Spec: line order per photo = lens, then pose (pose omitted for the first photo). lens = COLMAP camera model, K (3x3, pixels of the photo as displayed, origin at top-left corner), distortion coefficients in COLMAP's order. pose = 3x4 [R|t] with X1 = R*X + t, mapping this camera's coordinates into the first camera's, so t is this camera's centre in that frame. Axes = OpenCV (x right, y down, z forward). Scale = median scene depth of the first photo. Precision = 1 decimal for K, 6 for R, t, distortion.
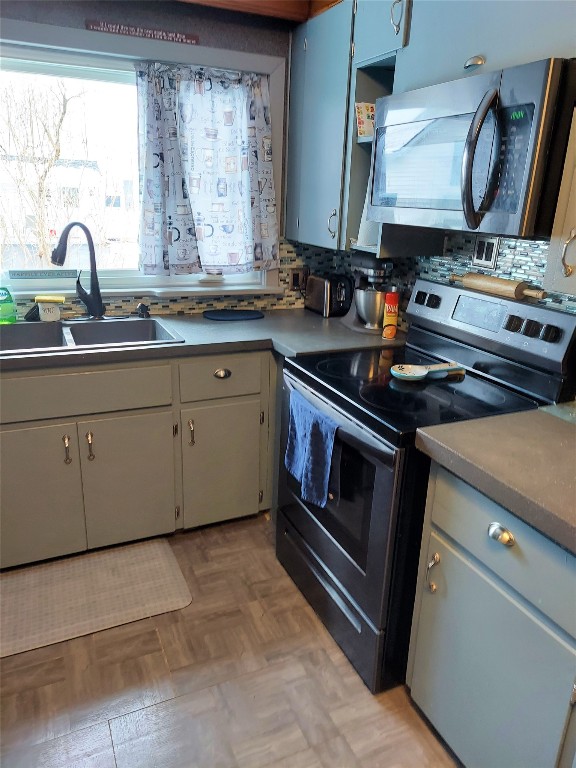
lens RADIAL K [[533.2, 0, 291.3], [0, 533.2, 382.4], [0, 0, 1]] dist [0.018721, -0.011775]
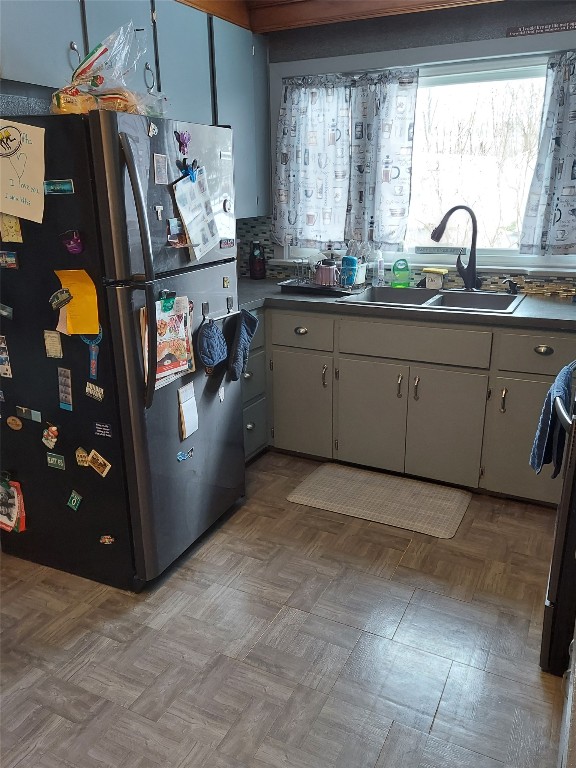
lens RADIAL K [[606.2, 0, 285.3], [0, 606.2, 384.8], [0, 0, 1]] dist [0.006255, -0.011520]
pose [[0.598594, 0.194991, -0.776958, 0.465905], [-0.204140, 0.975030, 0.087424, 0.045494], [0.774605, 0.106277, 0.623452, -0.093851]]
